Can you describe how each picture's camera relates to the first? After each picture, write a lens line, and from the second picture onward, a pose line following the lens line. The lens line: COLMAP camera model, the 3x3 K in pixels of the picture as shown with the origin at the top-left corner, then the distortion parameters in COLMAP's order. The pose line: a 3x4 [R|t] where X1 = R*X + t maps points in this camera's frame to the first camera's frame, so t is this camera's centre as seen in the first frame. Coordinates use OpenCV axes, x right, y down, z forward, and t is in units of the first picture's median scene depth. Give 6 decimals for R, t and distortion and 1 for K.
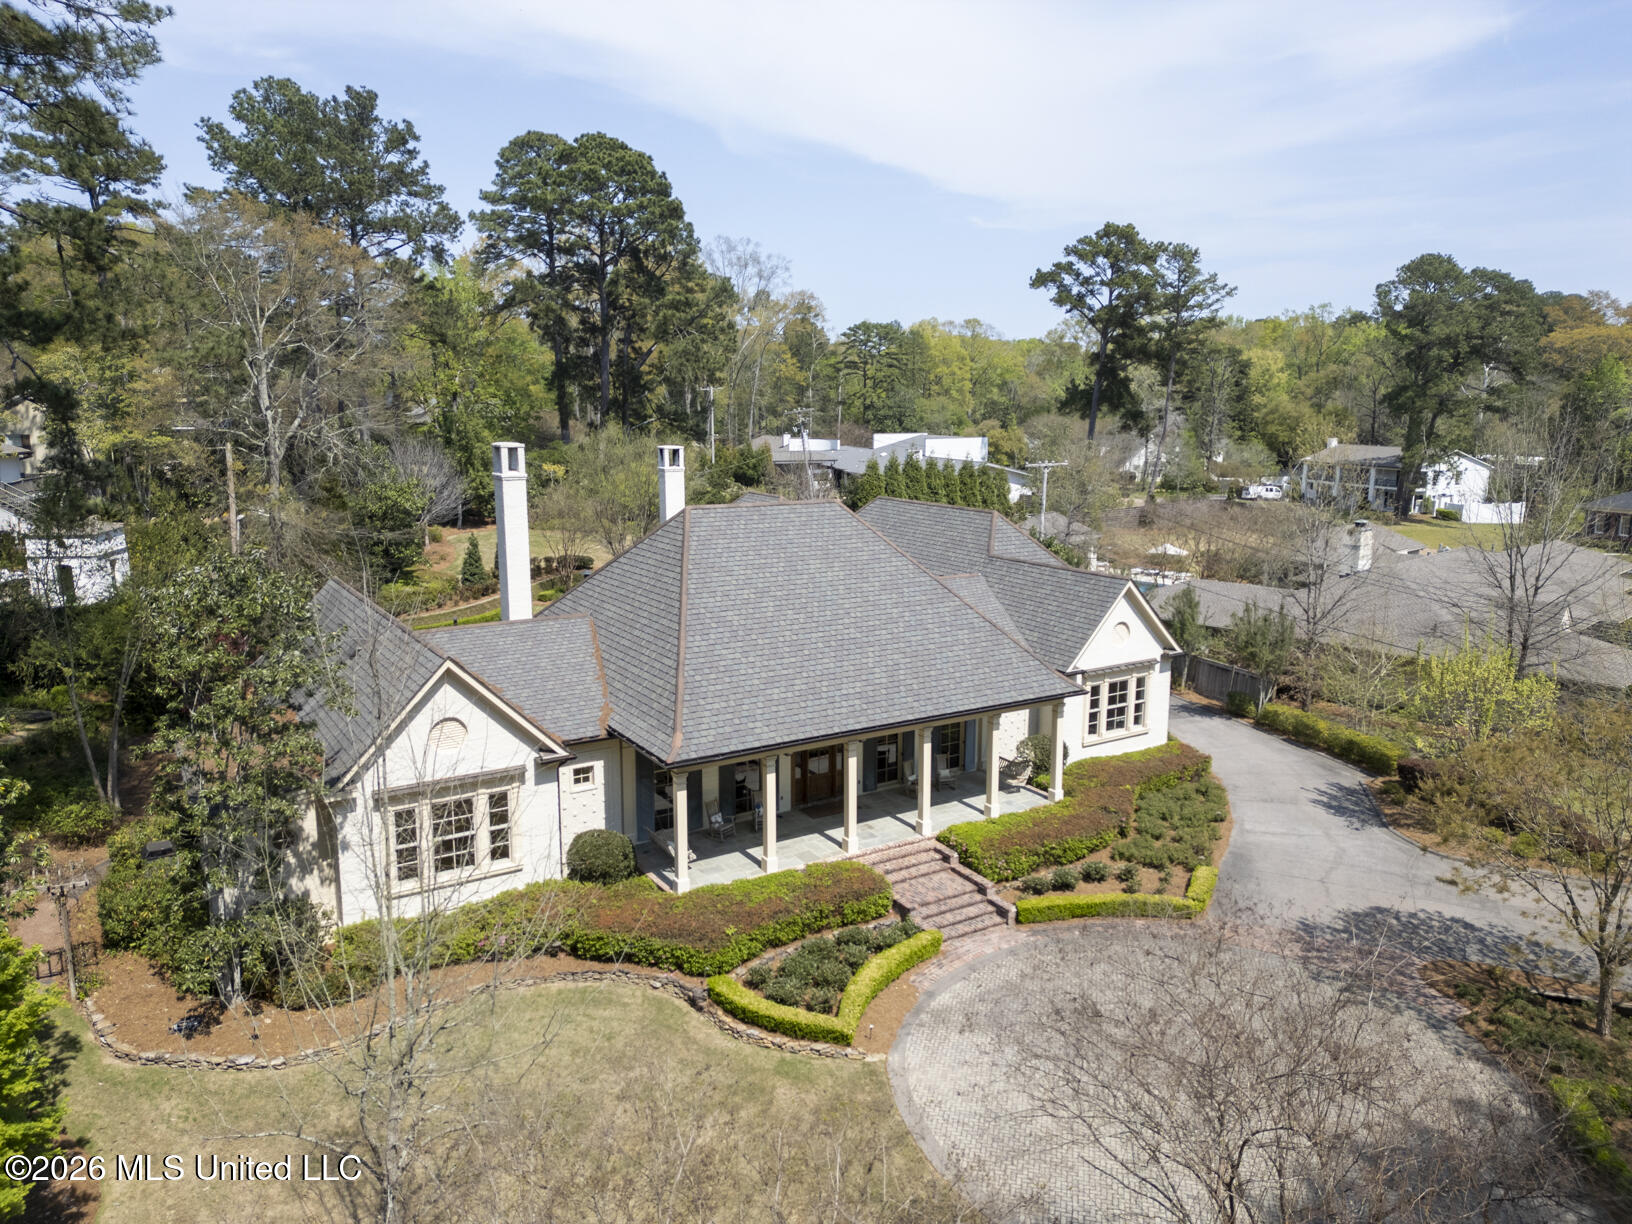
lens RADIAL K [[1120.2, 0, 816.0], [0, 1120.2, 612.0], [0, 0, 1]] dist [0.076093, -0.084412]
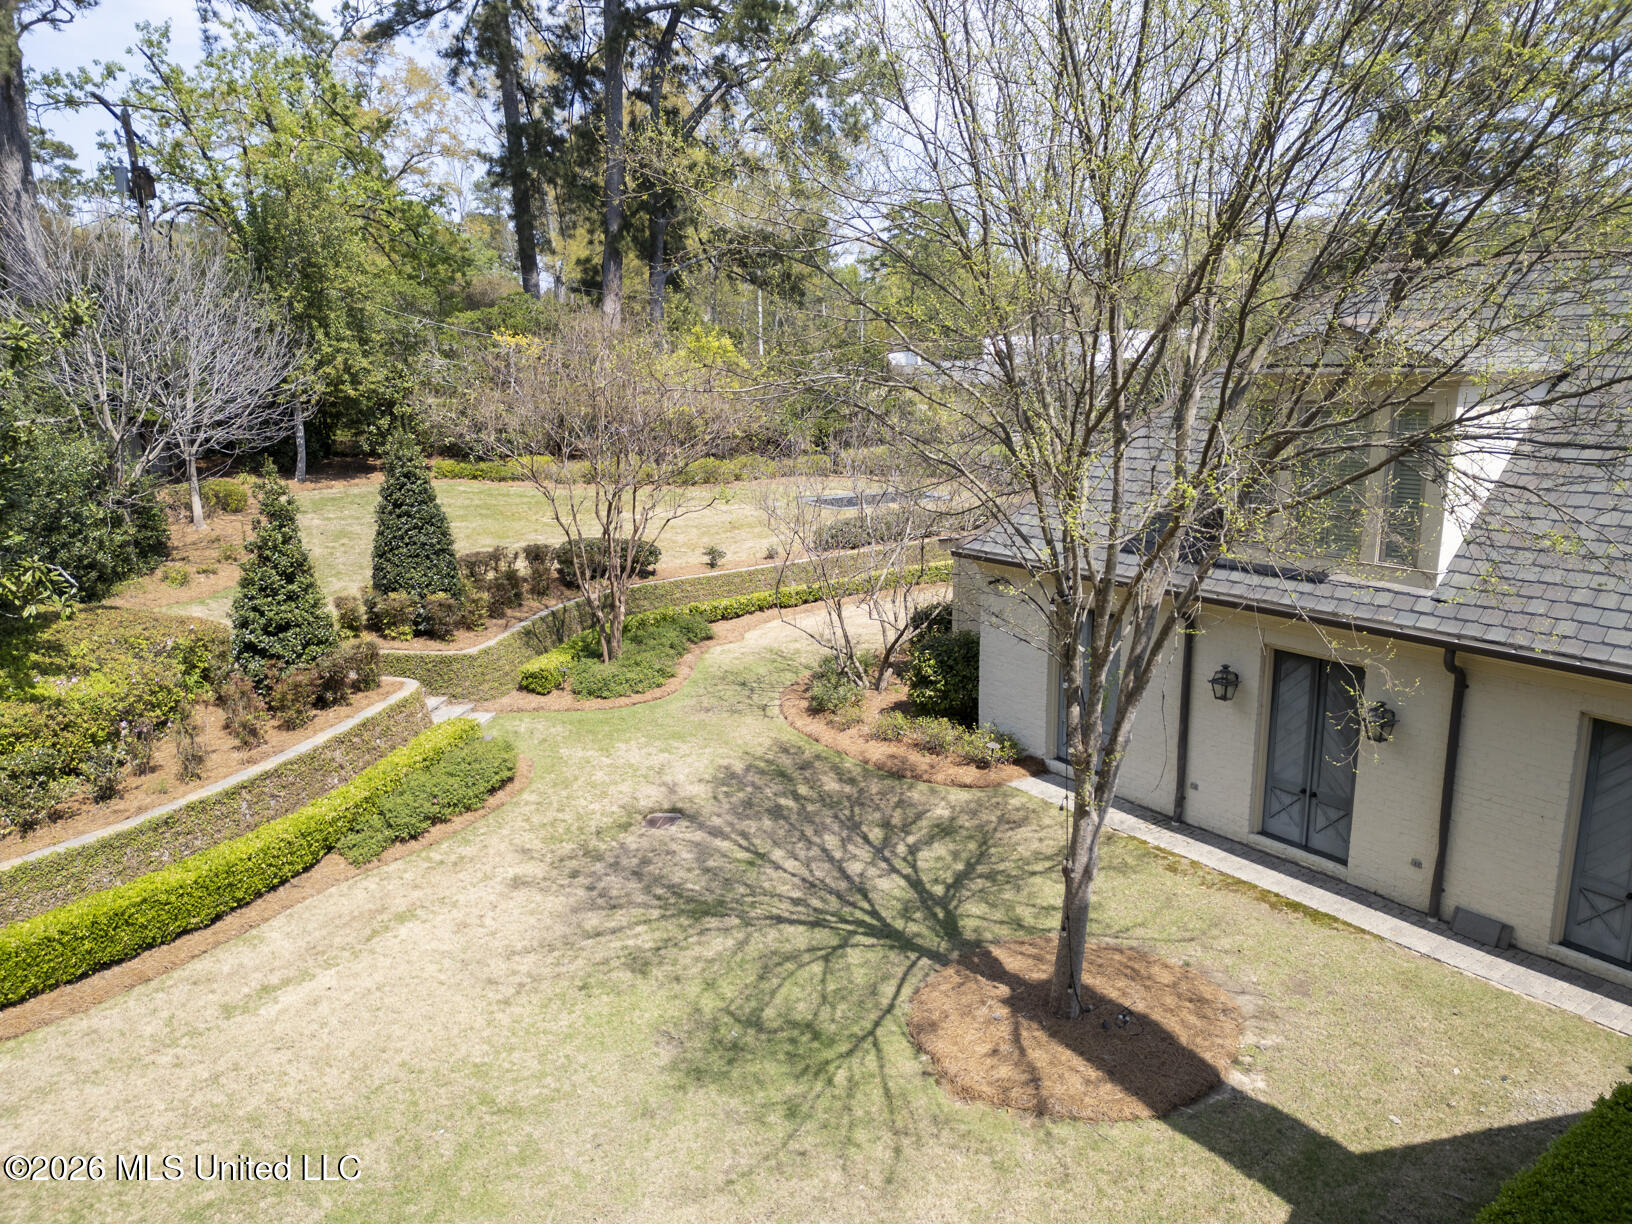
lens RADIAL K [[1169.7, 0, 811.6], [0, 1169.7, 583.8], [0, 0, 1]] dist [0.125811, -0.095722]
pose [[0.998351, -0.020976, 0.053434, -0.173408], [0.020694, 0.999769, 0.005816, -0.037507], [-0.053544, -0.004701, 0.998554, 0.634568]]
